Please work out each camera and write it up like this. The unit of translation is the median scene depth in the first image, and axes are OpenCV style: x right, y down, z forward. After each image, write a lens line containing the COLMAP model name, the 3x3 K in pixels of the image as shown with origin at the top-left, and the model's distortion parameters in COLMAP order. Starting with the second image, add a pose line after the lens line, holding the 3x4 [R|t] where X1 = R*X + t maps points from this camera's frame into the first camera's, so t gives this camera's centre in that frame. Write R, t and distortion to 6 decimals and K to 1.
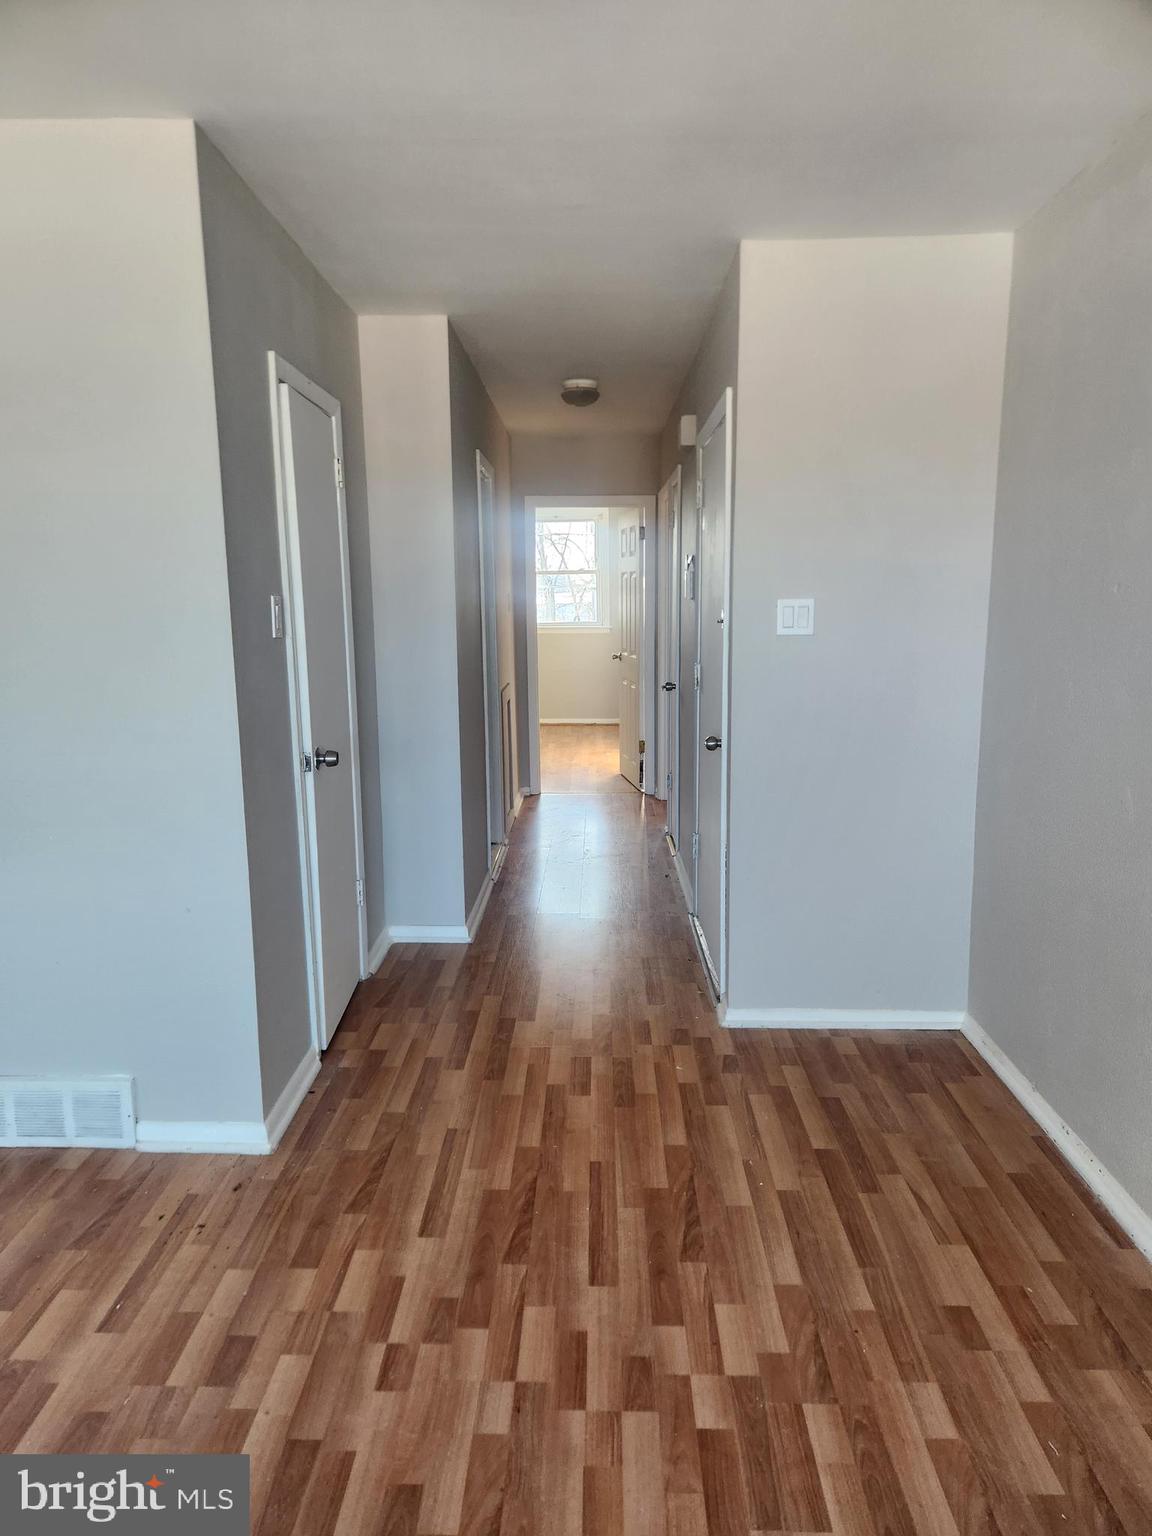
lens RADIAL K [[1028.3, 0, 545.5], [0, 1028.3, 770.8], [0, 0, 1]] dist [-0.009285, -0.009701]
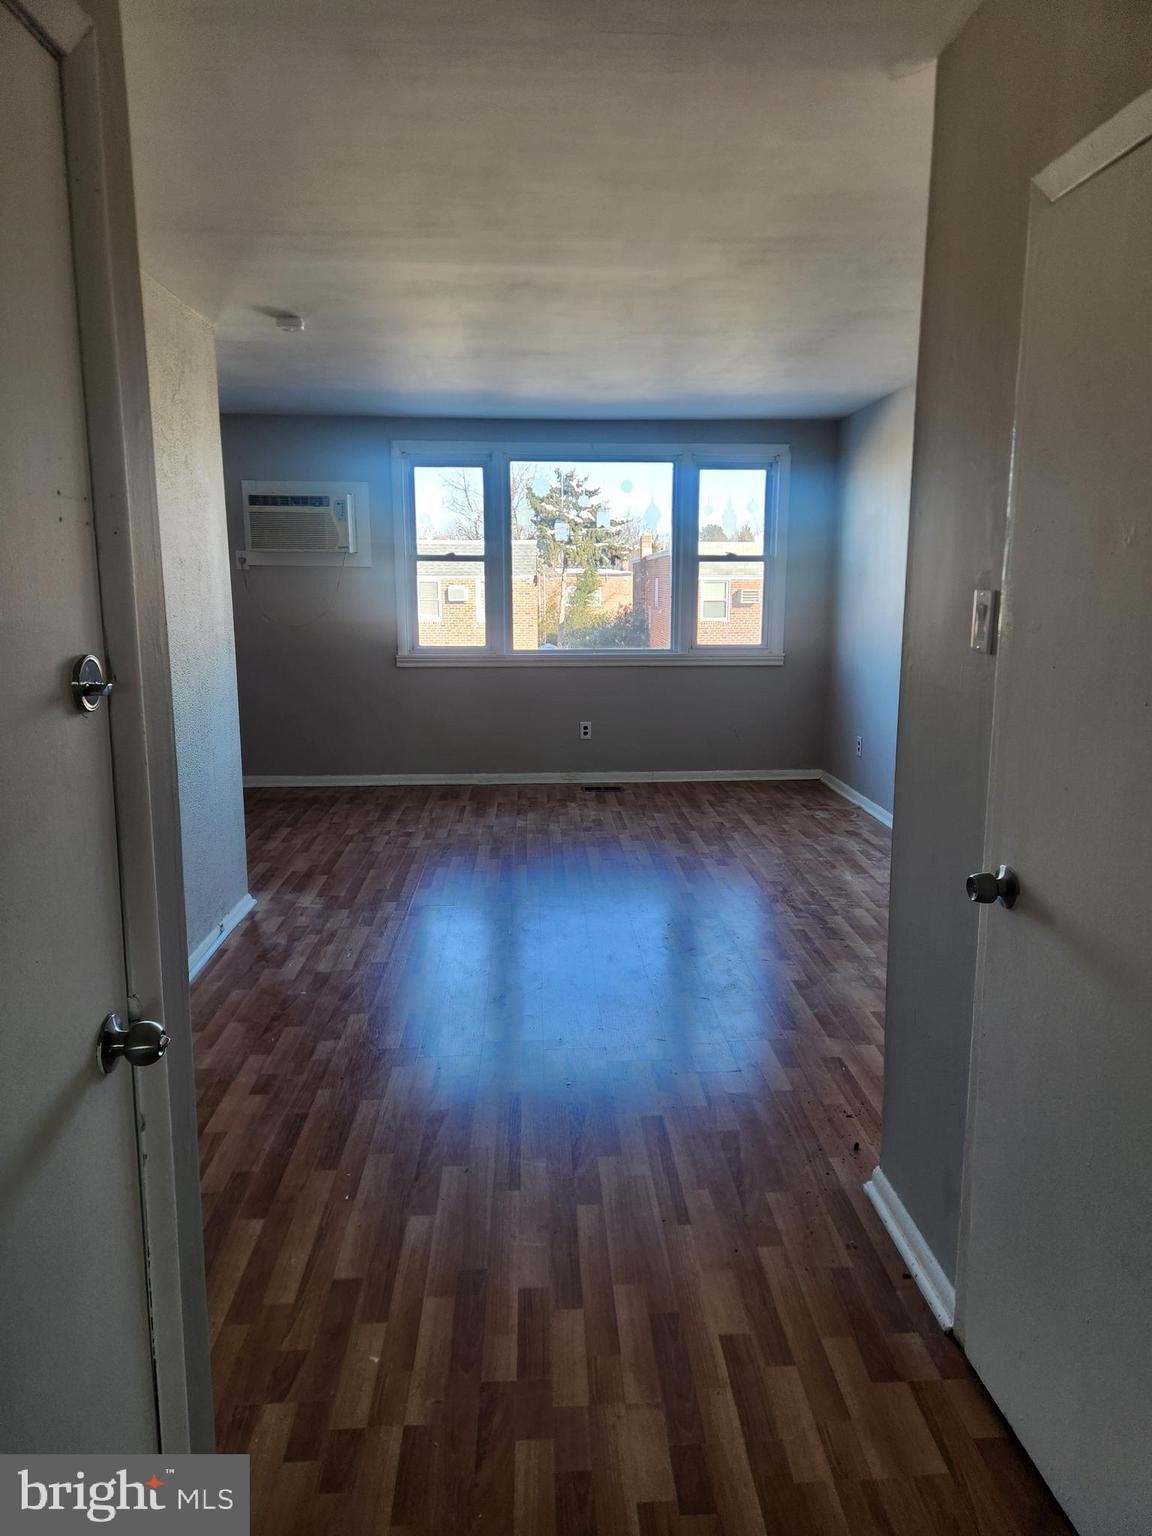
lens RADIAL K [[1028.3, 0, 575.5], [0, 1028.3, 780.7], [0, 0, 1]] dist [-0.009285, -0.009701]
pose [[-0.995645, 0.022948, -0.090353, 0.059289], [-0.011186, 0.932814, 0.360184, -0.262413], [0.092548, 0.359627, -0.928495, 1.490508]]
